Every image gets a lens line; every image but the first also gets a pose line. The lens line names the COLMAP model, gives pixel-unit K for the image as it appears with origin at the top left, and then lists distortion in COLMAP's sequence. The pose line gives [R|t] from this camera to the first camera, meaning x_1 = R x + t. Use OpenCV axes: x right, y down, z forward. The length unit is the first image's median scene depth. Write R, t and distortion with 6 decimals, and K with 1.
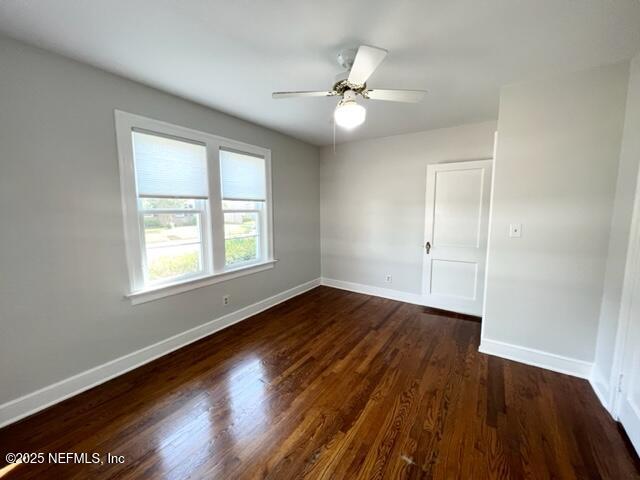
lens RADIAL K [[256.5, 0, 319.2], [0, 256.5, 238.4], [0, 0, 1]] dist [-0.002021, 0.000060]
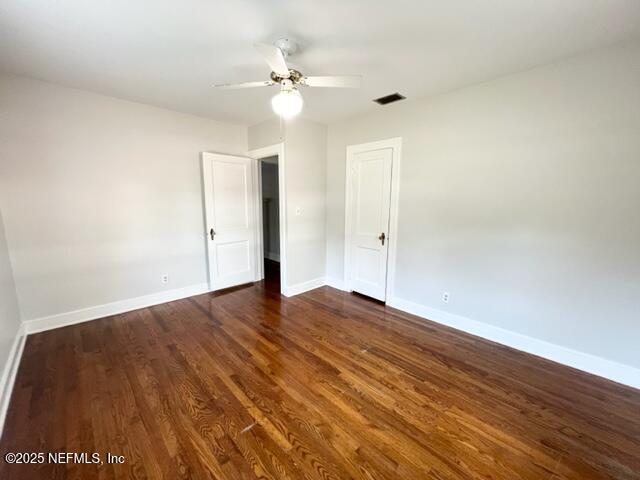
lens RADIAL K [[256.5, 0, 319.2], [0, 256.5, 238.4], [0, 0, 1]] dist [-0.002021, 0.000060]
pose [[0.205012, -0.144827, 0.967985, -0.485781], [0.104692, 0.986563, 0.125433, -0.031566], [-0.973144, 0.075625, 0.217420, 0.357704]]
